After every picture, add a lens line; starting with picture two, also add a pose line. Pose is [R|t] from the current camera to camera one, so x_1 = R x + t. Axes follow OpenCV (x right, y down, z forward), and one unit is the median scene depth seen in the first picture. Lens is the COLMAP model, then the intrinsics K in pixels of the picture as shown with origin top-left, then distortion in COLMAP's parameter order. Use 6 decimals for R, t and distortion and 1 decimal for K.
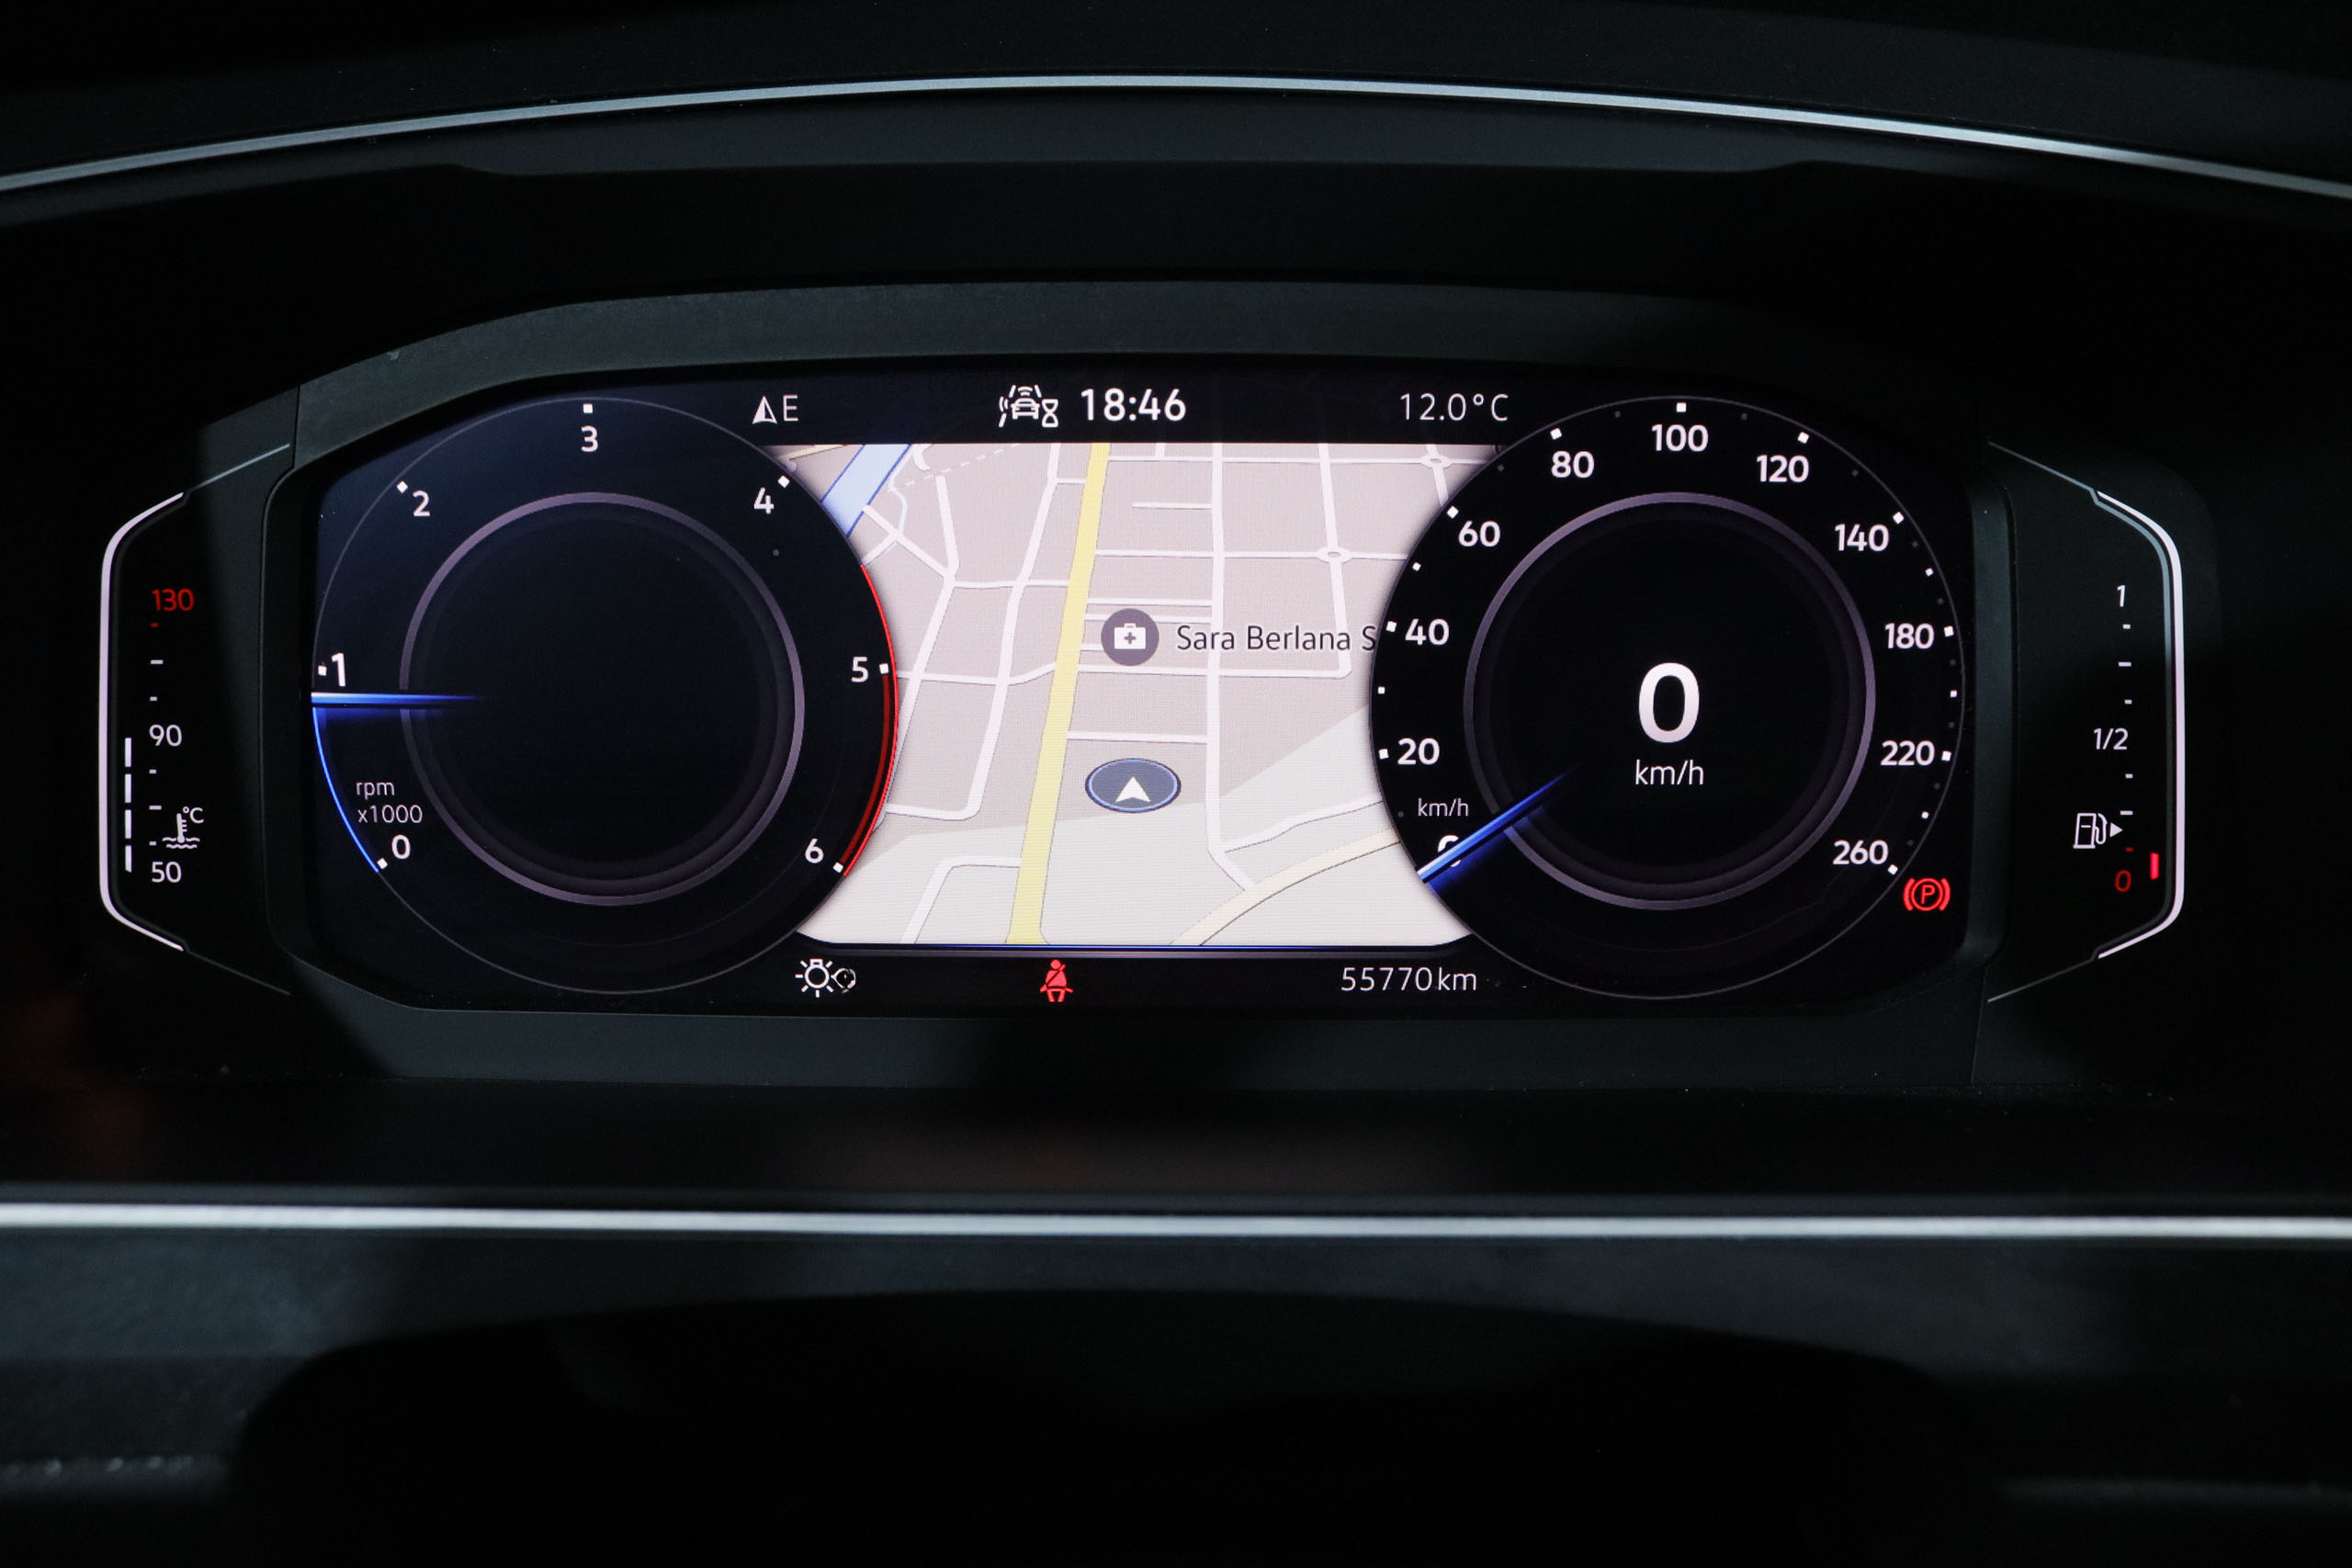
lens RADIAL K [[1899.3, 0, 1158.2], [0, 1899.3, 776.1], [0, 0, 1]] dist [-0.143590, 0.072844]
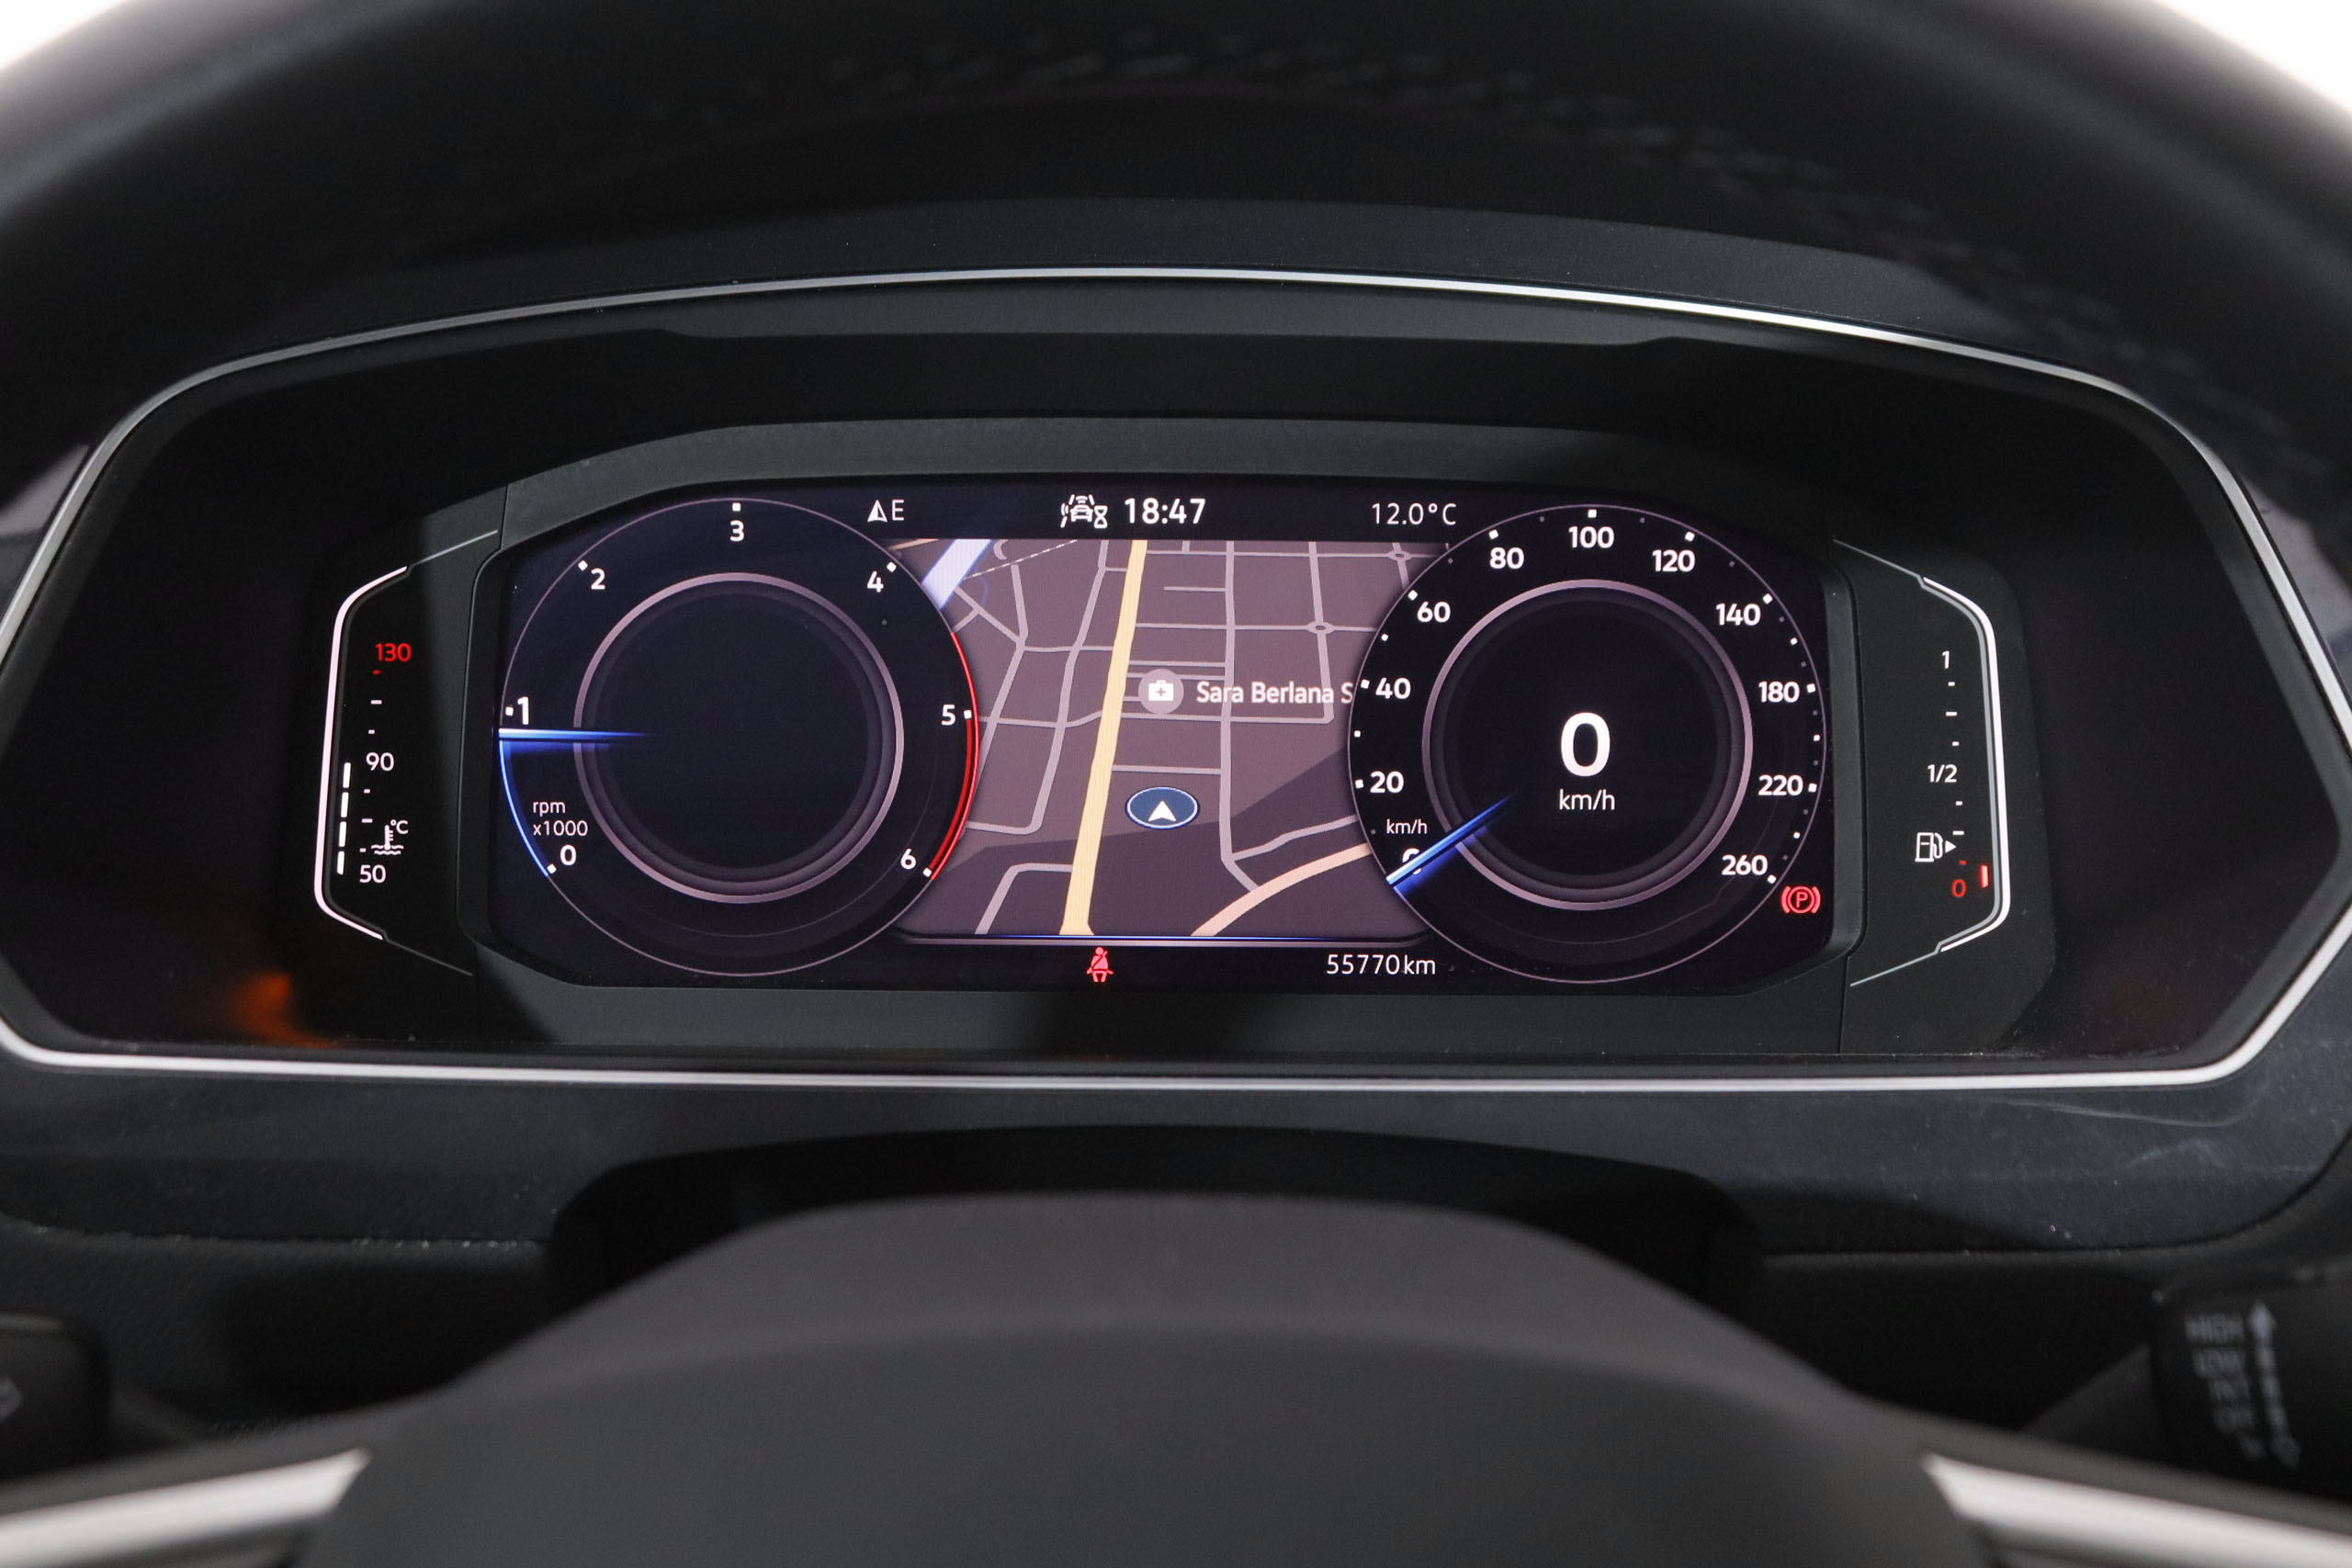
lens RADIAL K [[2758.6, 0, 1175.5], [0, 2758.6, 778.4], [0, 0, 1]] dist [-0.046097, 0.000000]
pose [[0.999921, 0.006106, 0.010943, -0.025389], [-0.005479, 0.998392, -0.056428, 0.091332], [-0.011270, 0.056363, 0.998347, -0.862577]]
